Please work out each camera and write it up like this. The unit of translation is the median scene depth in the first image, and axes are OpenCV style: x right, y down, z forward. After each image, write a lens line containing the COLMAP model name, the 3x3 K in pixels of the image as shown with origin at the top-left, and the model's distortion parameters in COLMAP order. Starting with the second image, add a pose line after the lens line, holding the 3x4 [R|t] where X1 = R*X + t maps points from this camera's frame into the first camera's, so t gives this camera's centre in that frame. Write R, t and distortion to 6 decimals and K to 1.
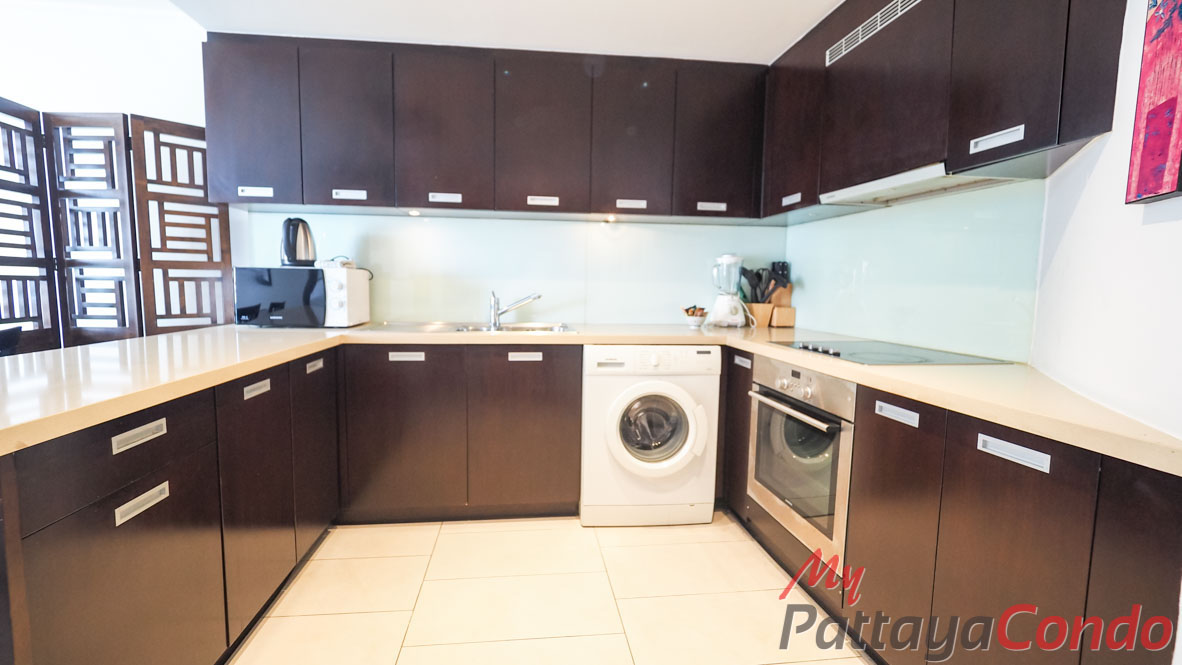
lens RADIAL K [[500.0, 0, 581.4], [0, 500.0, 327.7], [0, 0, 1]] dist [-0.003506, -0.001163]
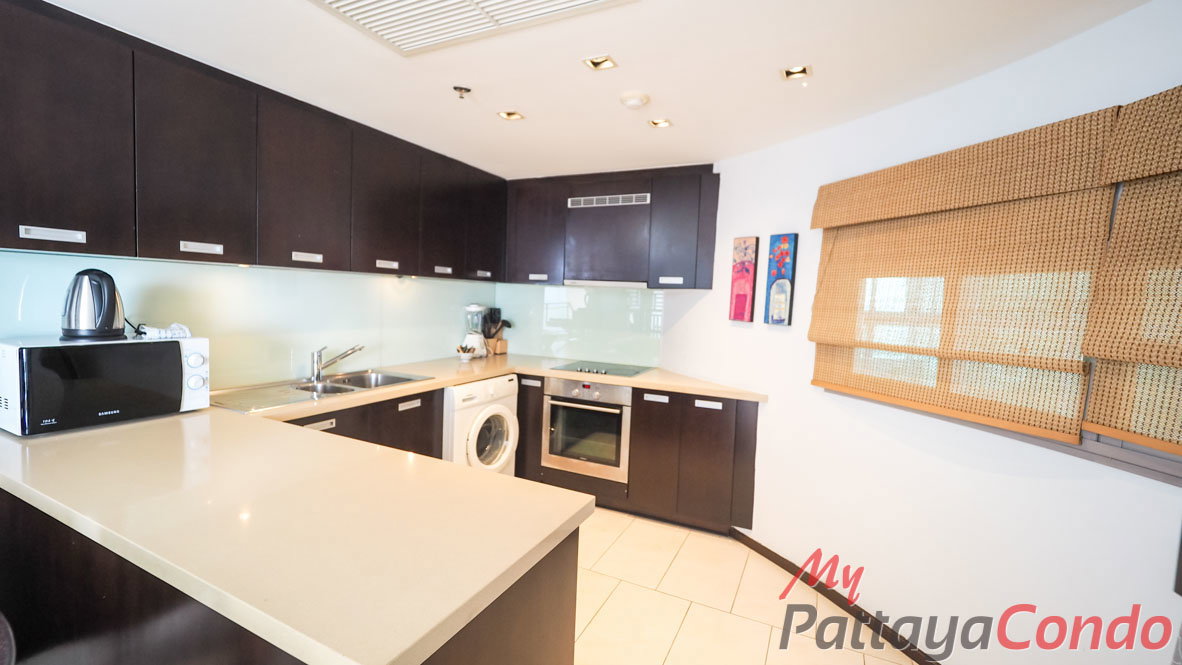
lens RADIAL K [[500.0, 0, 581.4], [0, 500.0, 327.7], [0, 0, 1]] dist [-0.003506, -0.001163]
pose [[0.535425, -0.049294, 0.843143, -0.873538], [0.043555, 0.998579, 0.030722, -0.139905], [-0.843459, 0.020273, 0.536811, 0.033123]]
